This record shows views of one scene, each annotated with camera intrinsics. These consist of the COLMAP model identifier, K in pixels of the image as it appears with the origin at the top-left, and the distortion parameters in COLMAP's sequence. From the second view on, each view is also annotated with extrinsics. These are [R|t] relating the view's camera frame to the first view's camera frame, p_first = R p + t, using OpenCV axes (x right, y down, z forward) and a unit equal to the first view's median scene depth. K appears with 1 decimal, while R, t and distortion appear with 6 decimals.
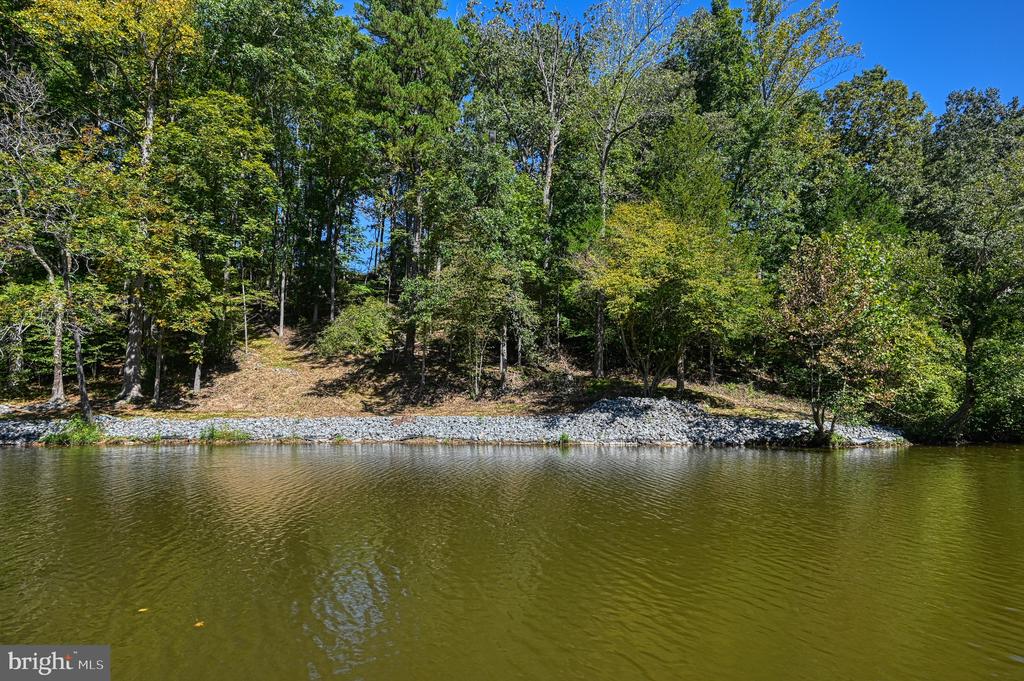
lens RADIAL K [[513.2, 0, 511.3], [0, 513.2, 340.0], [0, 0, 1]] dist [0.001242, -0.000043]
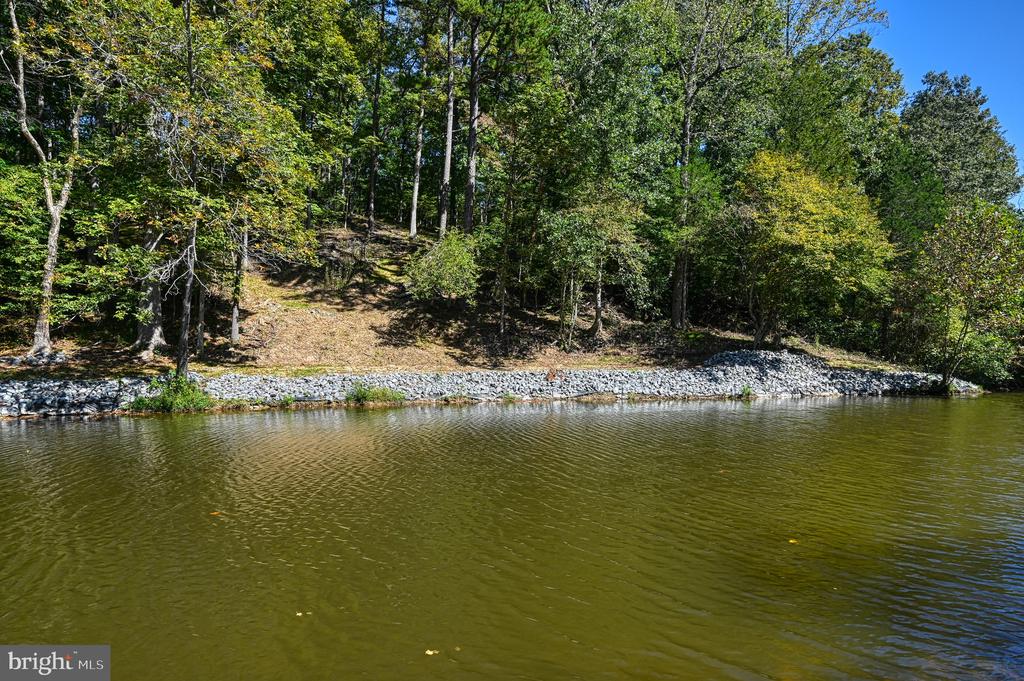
lens RADIAL K [[601.8, 0, 511.1], [0, 601.8, 338.2], [0, 0, 1]] dist [-0.001865, 0.002544]
pose [[0.945034, 0.012232, 0.326742, -0.443564], [-0.044184, 0.994911, 0.090549, 0.002093], [-0.323972, -0.100009, 0.940766, 0.037437]]
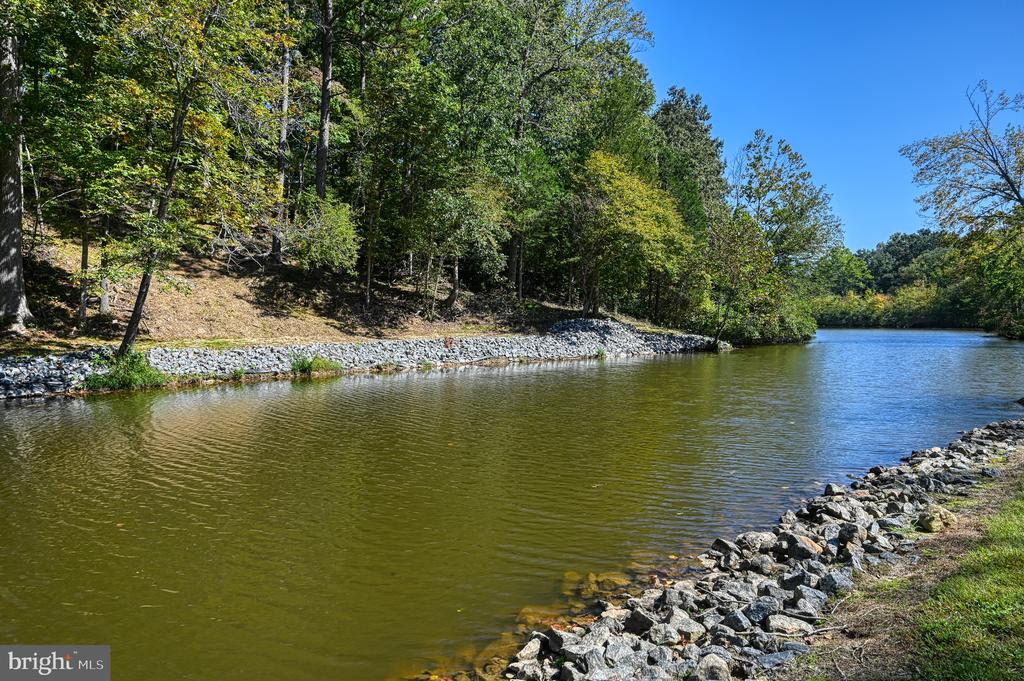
lens RADIAL K [[660.5, 0, 514.4], [0, 660.5, 337.2], [0, 0, 1]] dist [-0.001397, 0.000348]
pose [[0.703820, -0.019754, 0.710103, -0.723557], [-0.082629, 0.990551, 0.109454, 0.000216], [-0.705556, -0.135711, 0.695538, 0.033446]]
